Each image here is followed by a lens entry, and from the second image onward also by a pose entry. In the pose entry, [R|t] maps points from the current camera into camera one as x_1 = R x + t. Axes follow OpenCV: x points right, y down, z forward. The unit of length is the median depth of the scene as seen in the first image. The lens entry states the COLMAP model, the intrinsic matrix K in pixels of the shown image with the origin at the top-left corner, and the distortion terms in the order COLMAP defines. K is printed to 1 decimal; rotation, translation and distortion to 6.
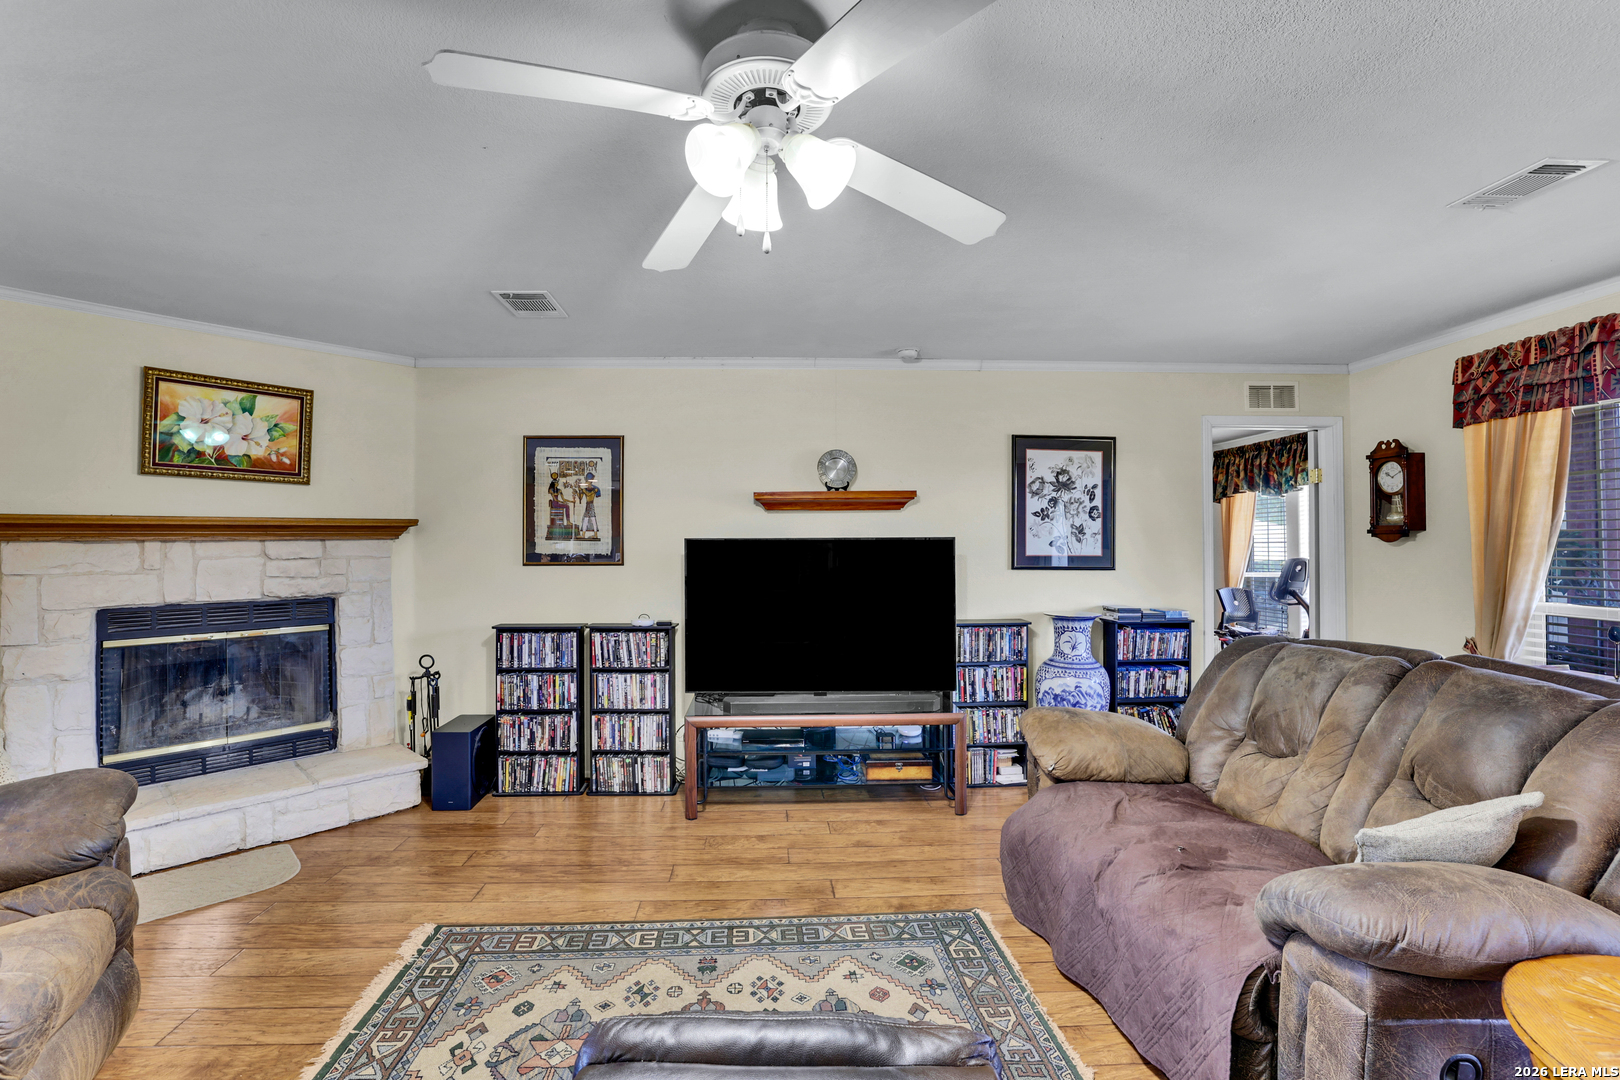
lens RADIAL K [[710.0, 0, 806.2], [0, 710.0, 536.6], [0, 0, 1]] dist [-0.028459, 0.008223]
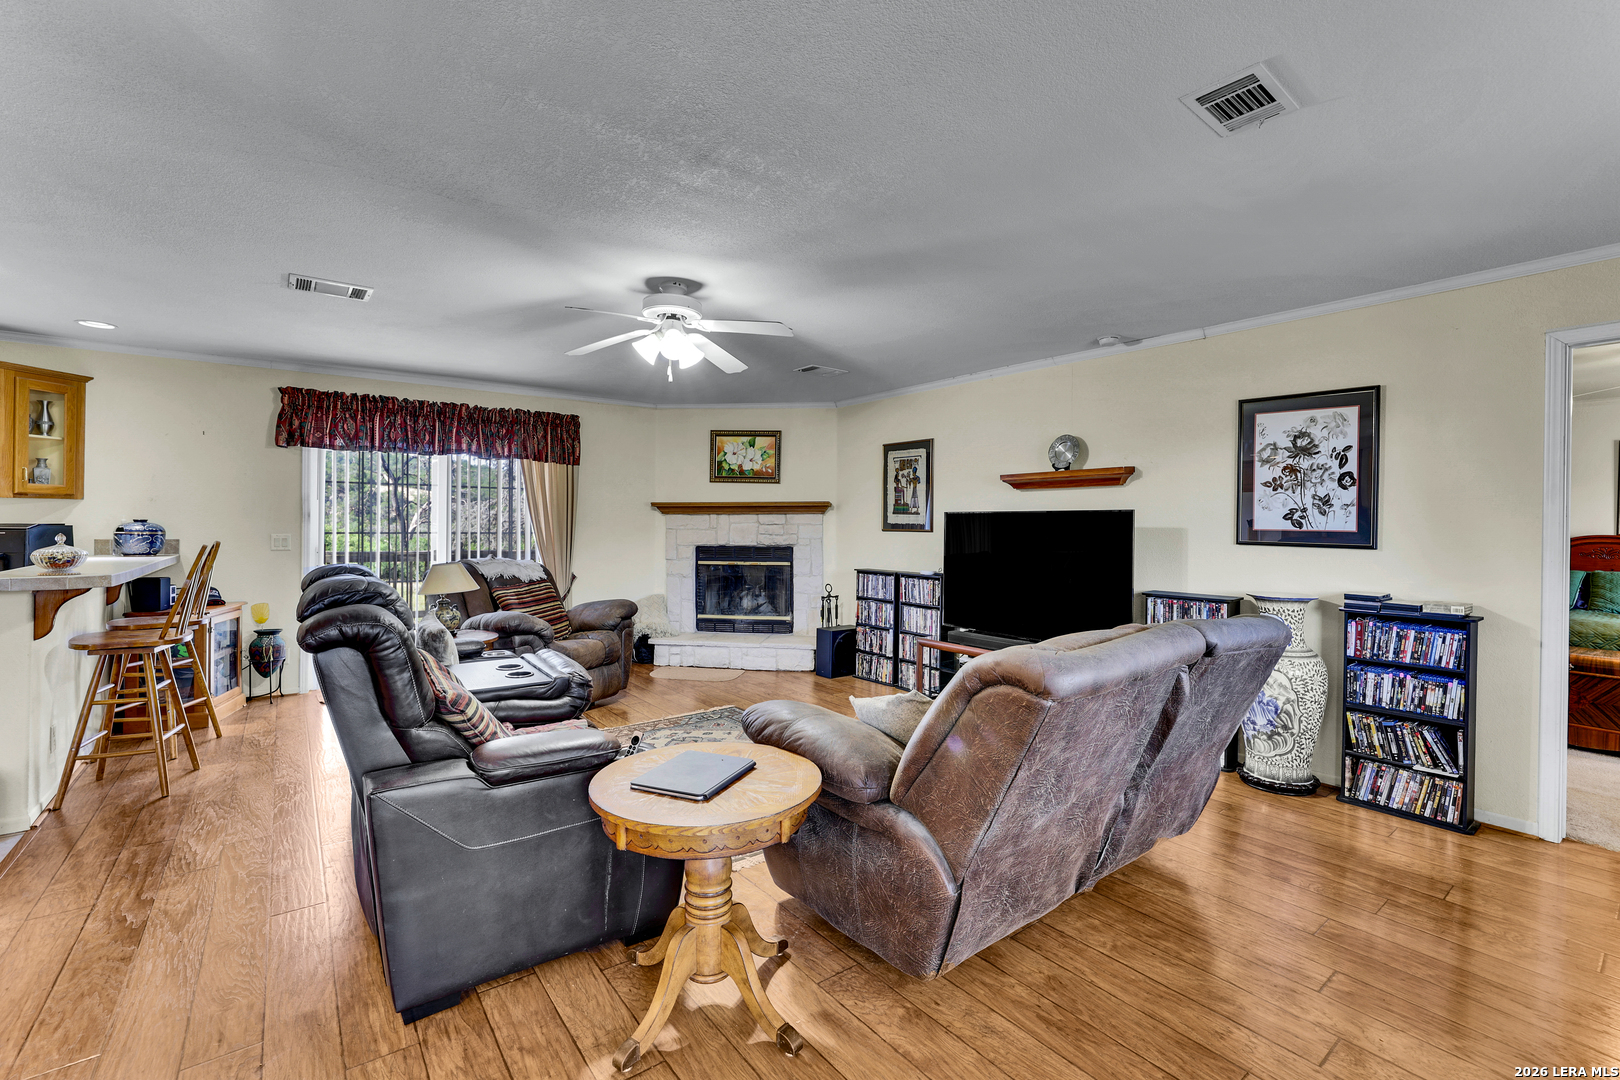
lens RADIAL K [[698.3, 0, 817.3], [0, 698.3, 525.5], [0, 0, 1]] dist [-0.024849, 0.005397]
pose [[0.594683, 0.010983, -0.803885, 0.745428], [-0.000287, 0.999910, 0.013450, 0.009977], [0.803960, -0.007768, 0.594633, 0.011009]]
